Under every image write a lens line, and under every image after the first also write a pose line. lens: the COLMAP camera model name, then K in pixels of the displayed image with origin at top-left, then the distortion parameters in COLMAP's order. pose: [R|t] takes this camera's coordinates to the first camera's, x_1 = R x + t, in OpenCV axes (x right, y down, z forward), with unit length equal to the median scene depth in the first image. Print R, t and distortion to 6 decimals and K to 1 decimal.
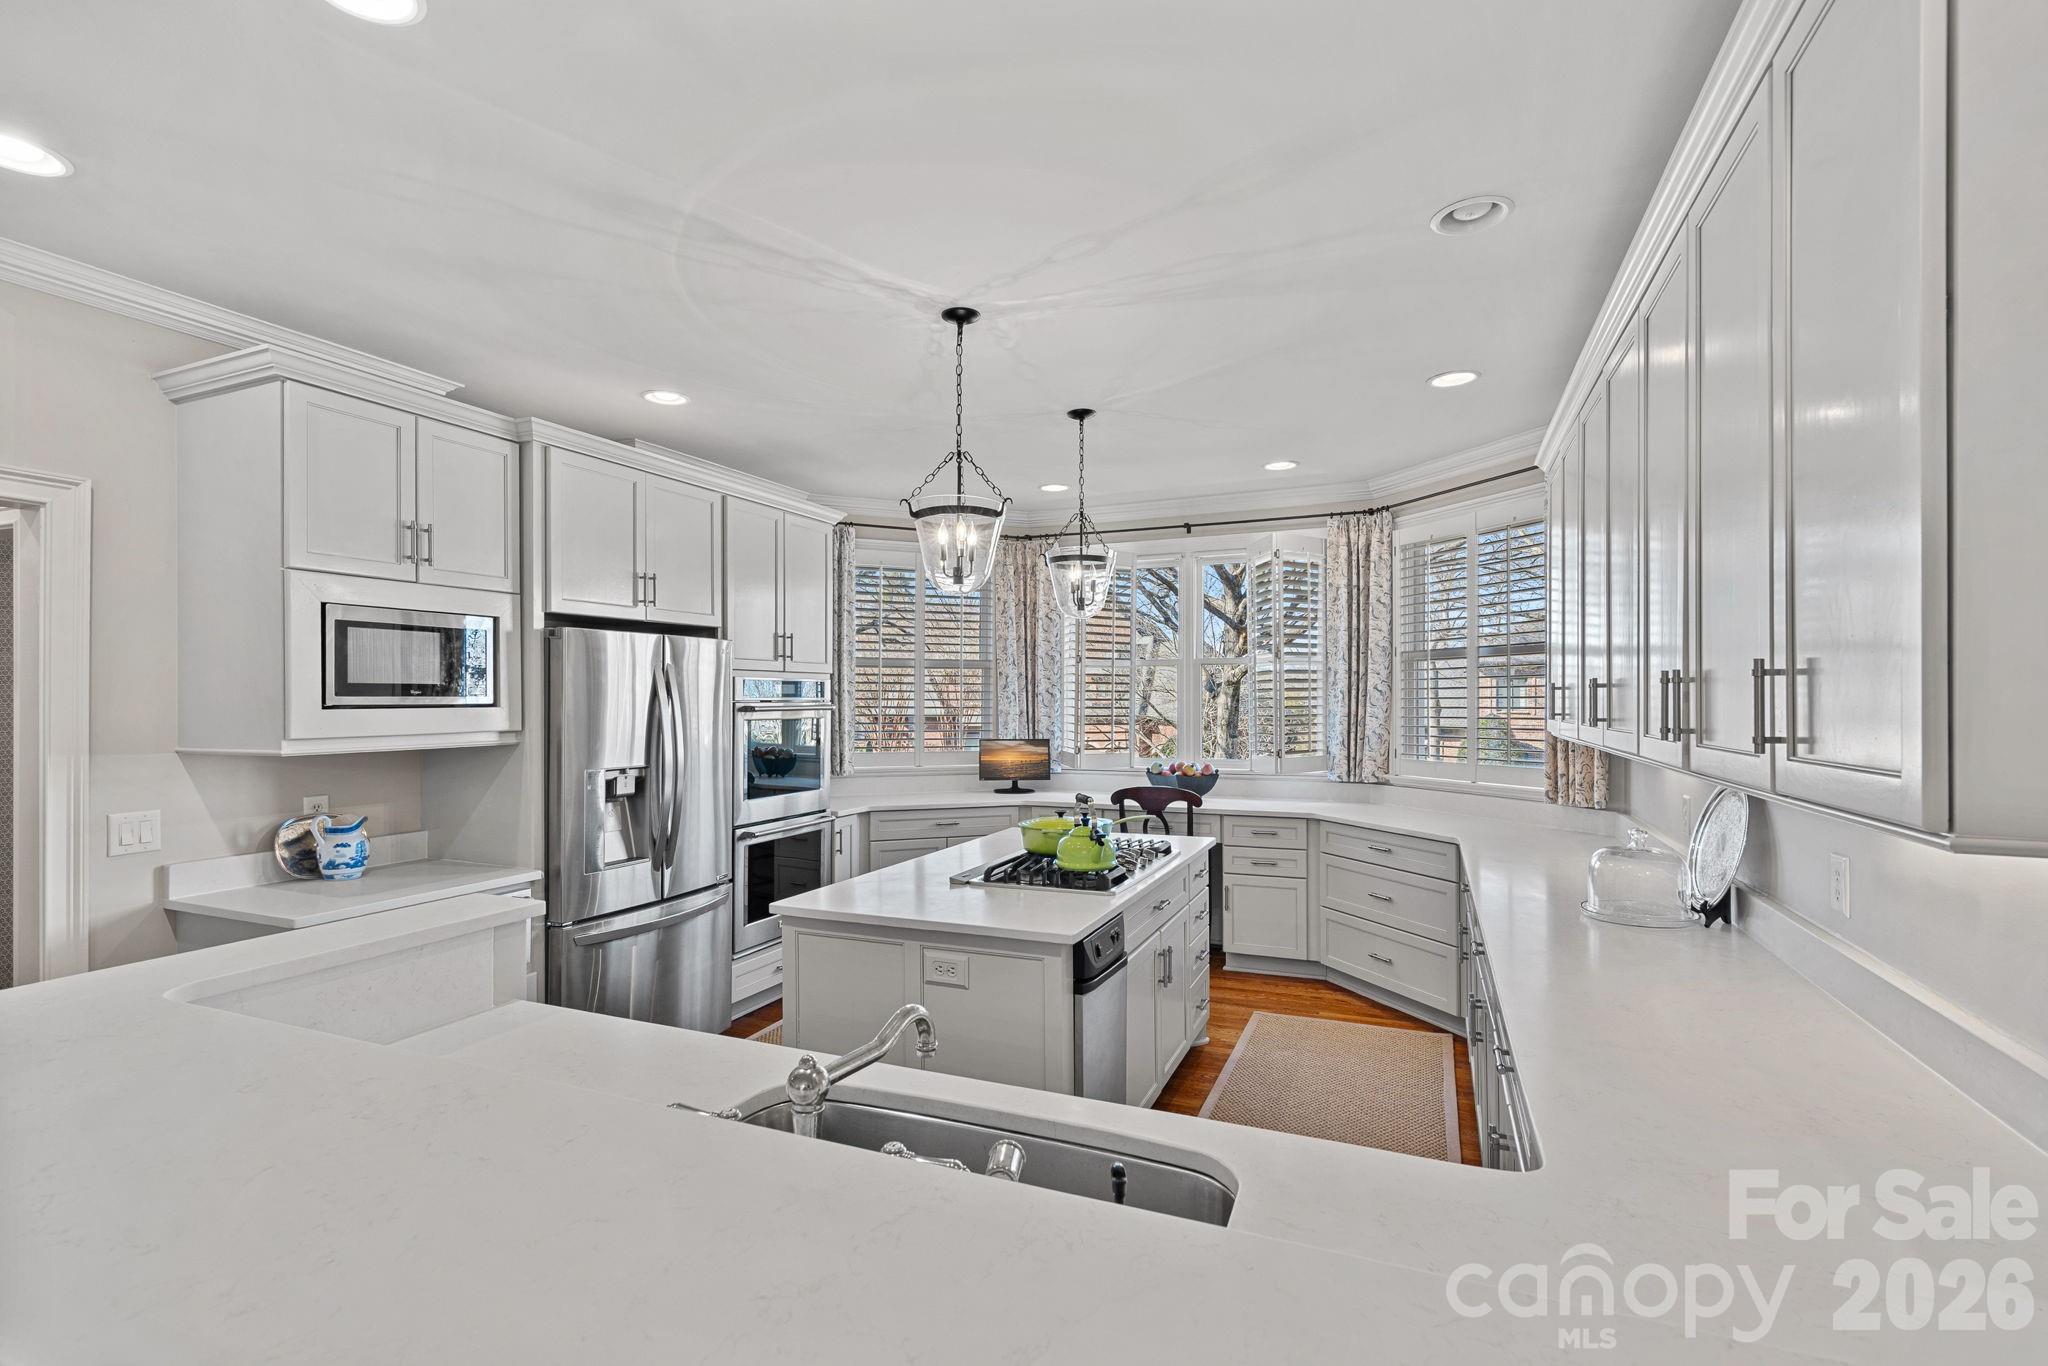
lens RADIAL K [[943.4, 0, 1029.9], [0, 943.4, 693.7], [0, 0, 1]] dist [-0.001226, -0.000049]
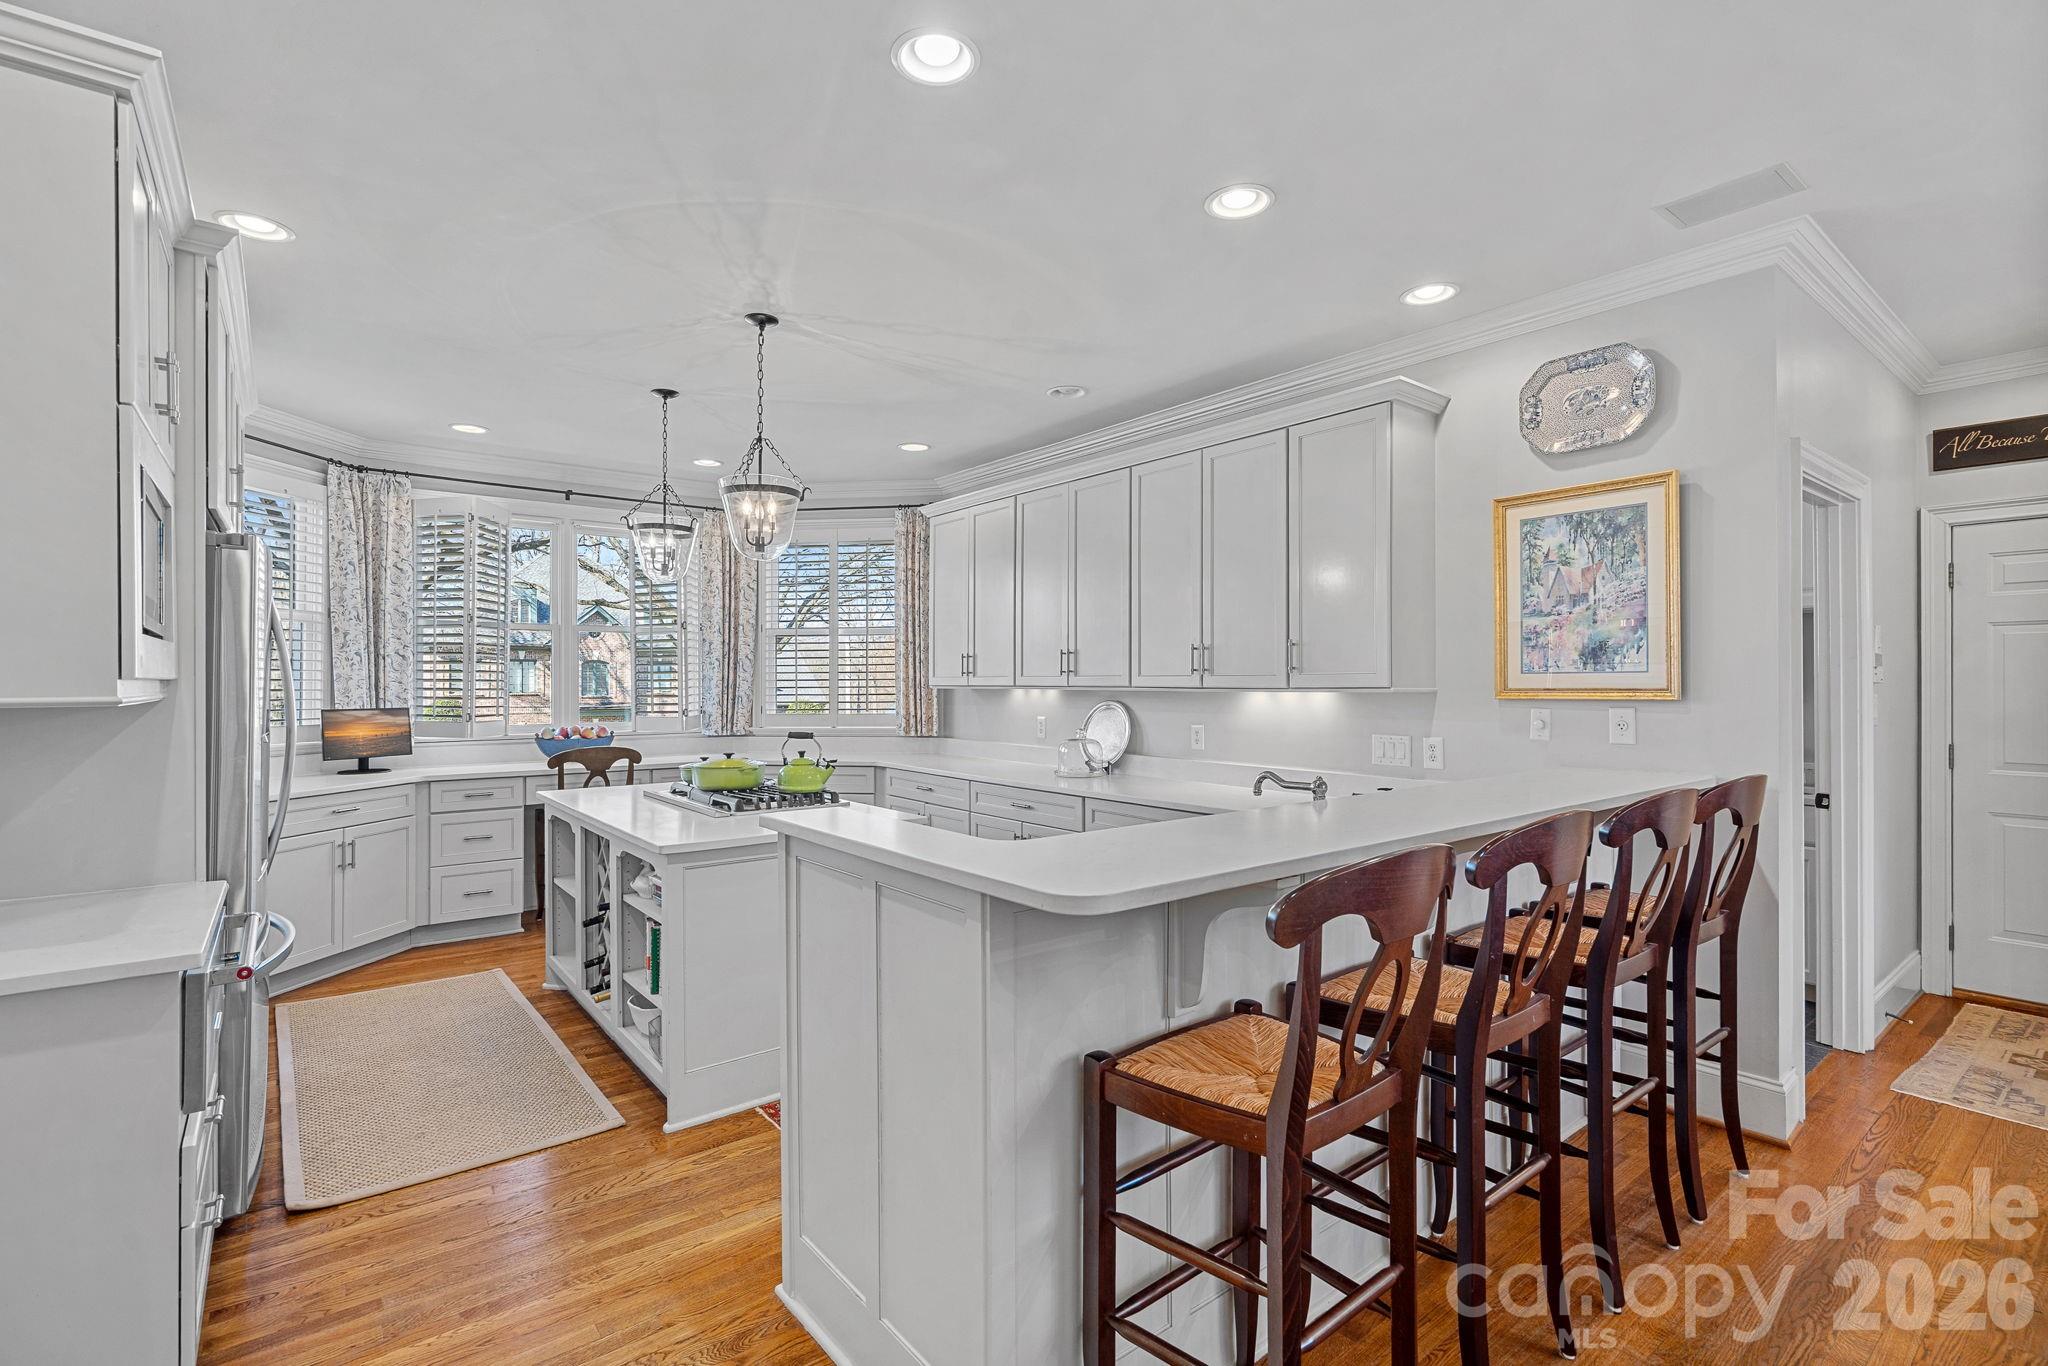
lens RADIAL K [[943.4, 0, 1032.7], [0, 943.4, 681.3], [0, 0, 1]] dist [-0.001226, -0.000049]
pose [[0.485460, 0.002311, 0.874256, -0.729440], [-0.005552, 0.999984, 0.000440, 0.031611], [-0.874241, -0.005068, 0.485466, 0.115489]]
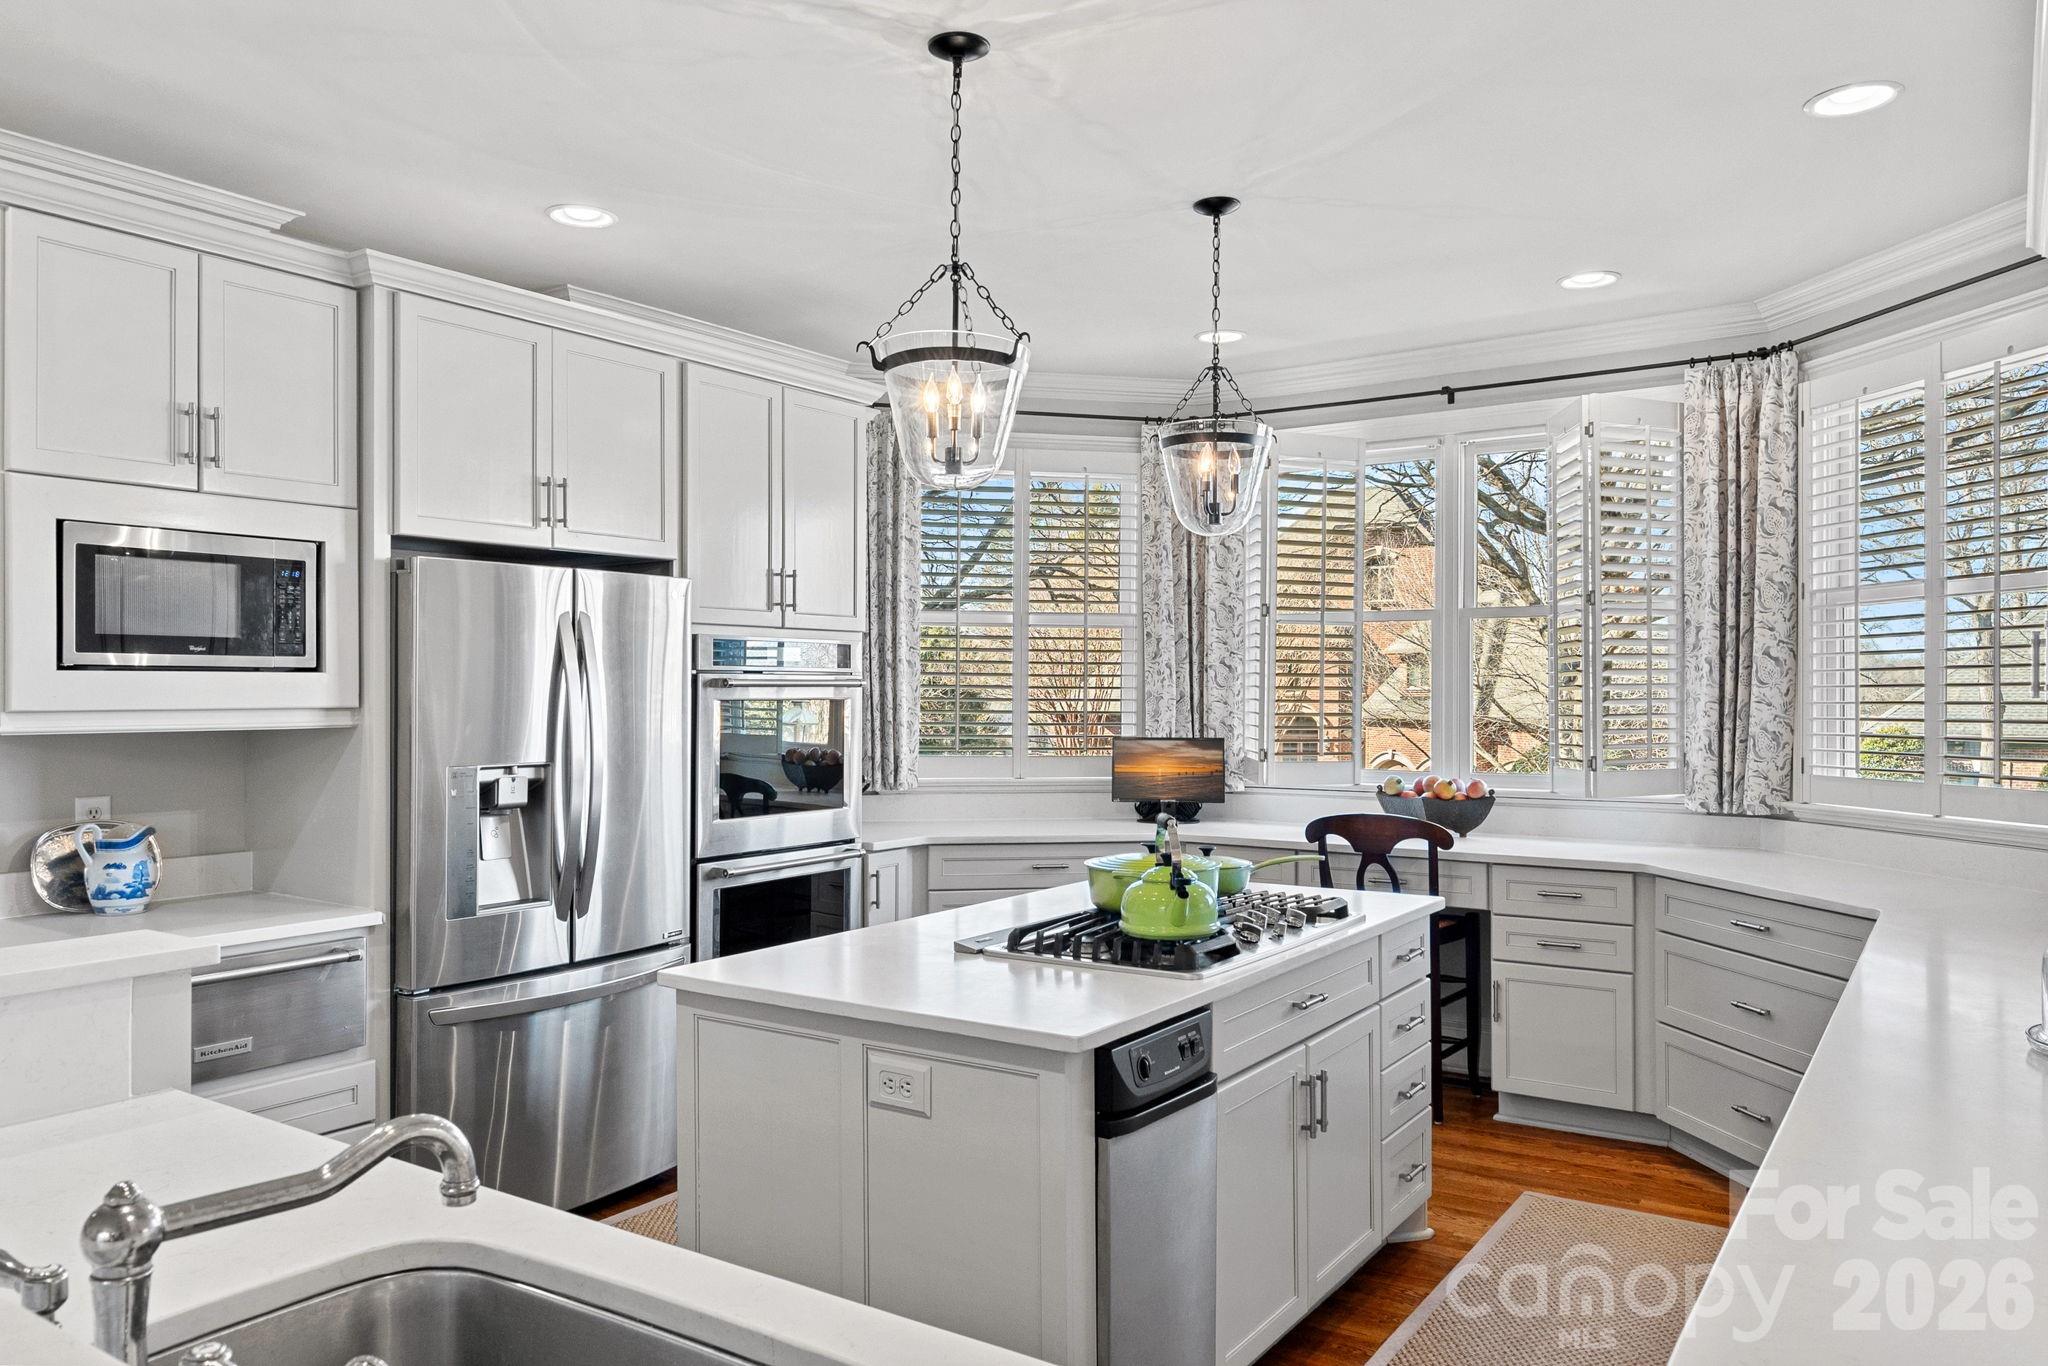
lens RADIAL K [[1432.2, 0, 1040.8], [0, 1432.2, 680.5], [0, 0, 1]] dist [0.003420, -0.004314]
pose [[0.982213, 0.001271, -0.187766, 0.127051], [-0.001623, 0.999997, -0.001723, 0.018060], [0.187764, 0.001997, 0.982212, 0.059031]]
